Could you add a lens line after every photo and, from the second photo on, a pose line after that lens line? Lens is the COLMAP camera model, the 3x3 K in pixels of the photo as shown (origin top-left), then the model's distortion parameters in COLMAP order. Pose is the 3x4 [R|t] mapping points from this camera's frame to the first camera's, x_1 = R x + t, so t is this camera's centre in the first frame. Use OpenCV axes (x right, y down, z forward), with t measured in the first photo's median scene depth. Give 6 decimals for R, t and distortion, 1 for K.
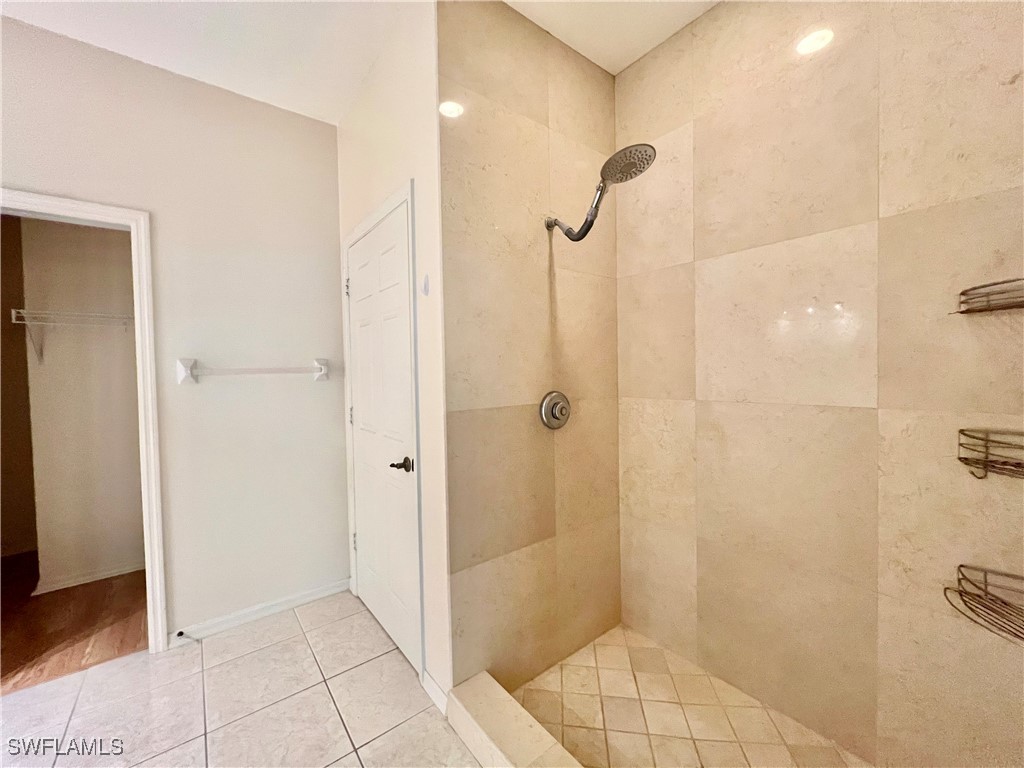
lens RADIAL K [[407.7, 0, 509.7], [0, 407.7, 382.0], [0, 0, 1]] dist [-0.000930, -0.000331]
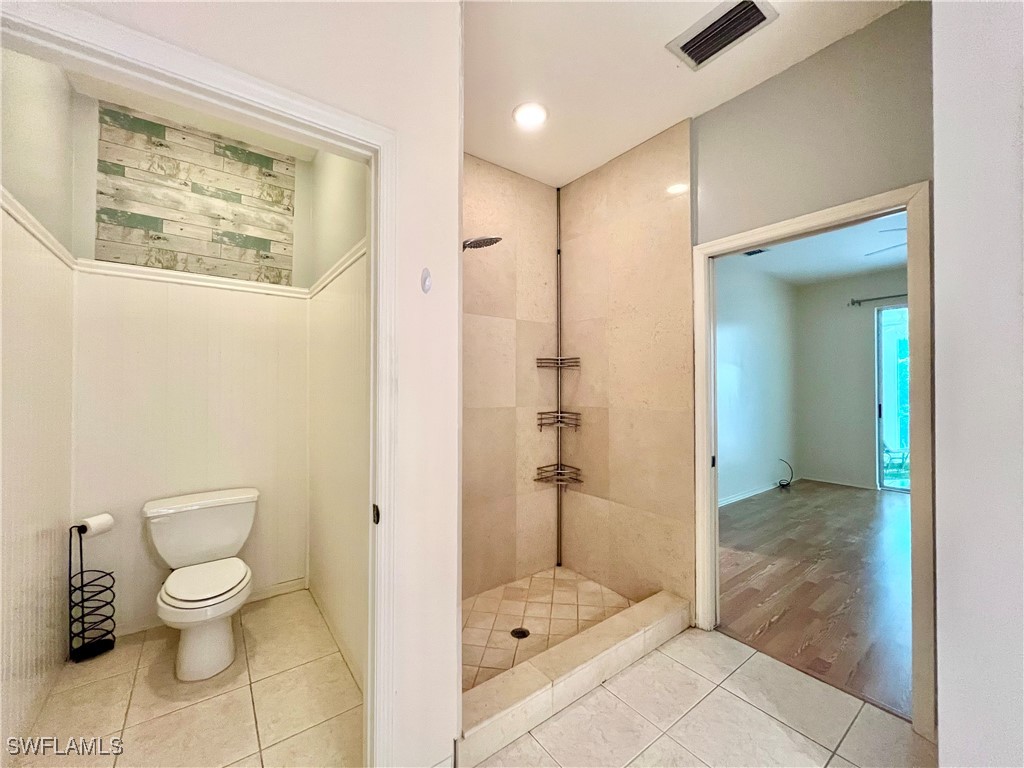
lens RADIAL K [[407.7, 0, 509.7], [0, 407.7, 382.0], [0, 0, 1]] dist [-0.000930, -0.000331]
pose [[0.019404, 0.031736, 0.999308, -1.282685], [0.026053, 0.999141, -0.032237, 0.002369], [-0.999472, 0.026660, 0.018560, 1.013606]]
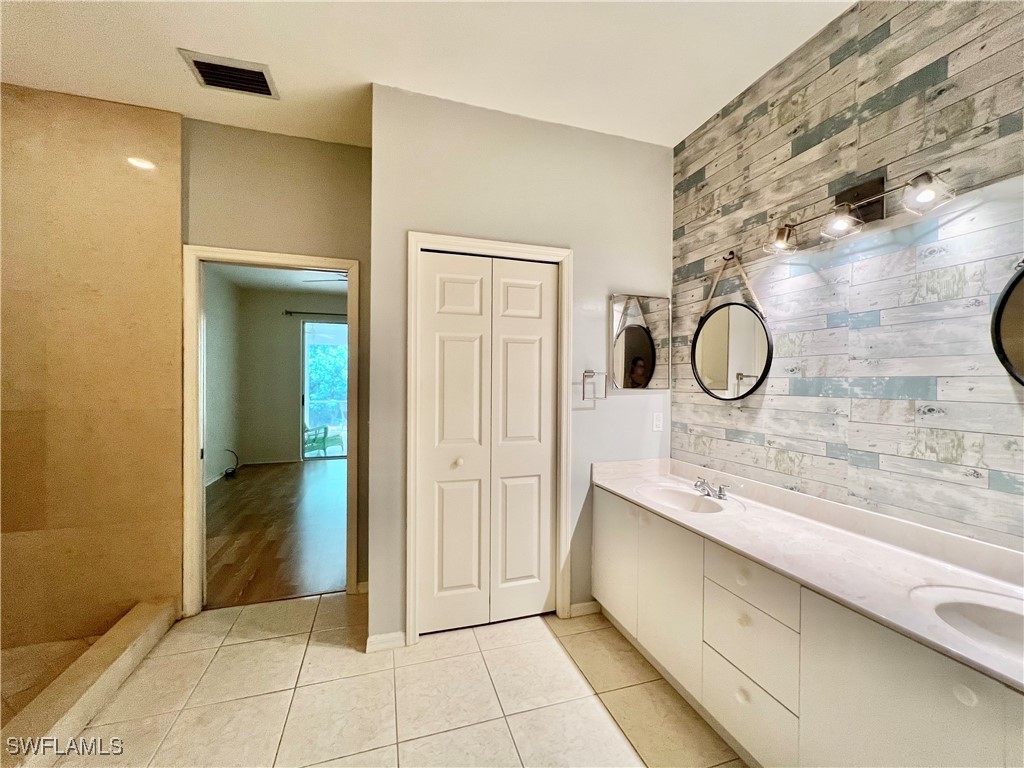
lens RADIAL K [[407.7, 0, 509.7], [0, 407.7, 382.0], [0, 0, 1]] dist [-0.000930, -0.000331]
pose [[-0.938483, 0.013178, 0.345075, -1.378567], [0.021340, 0.999575, 0.019865, -0.012276], [-0.344666, 0.026007, -0.938365, 1.231441]]
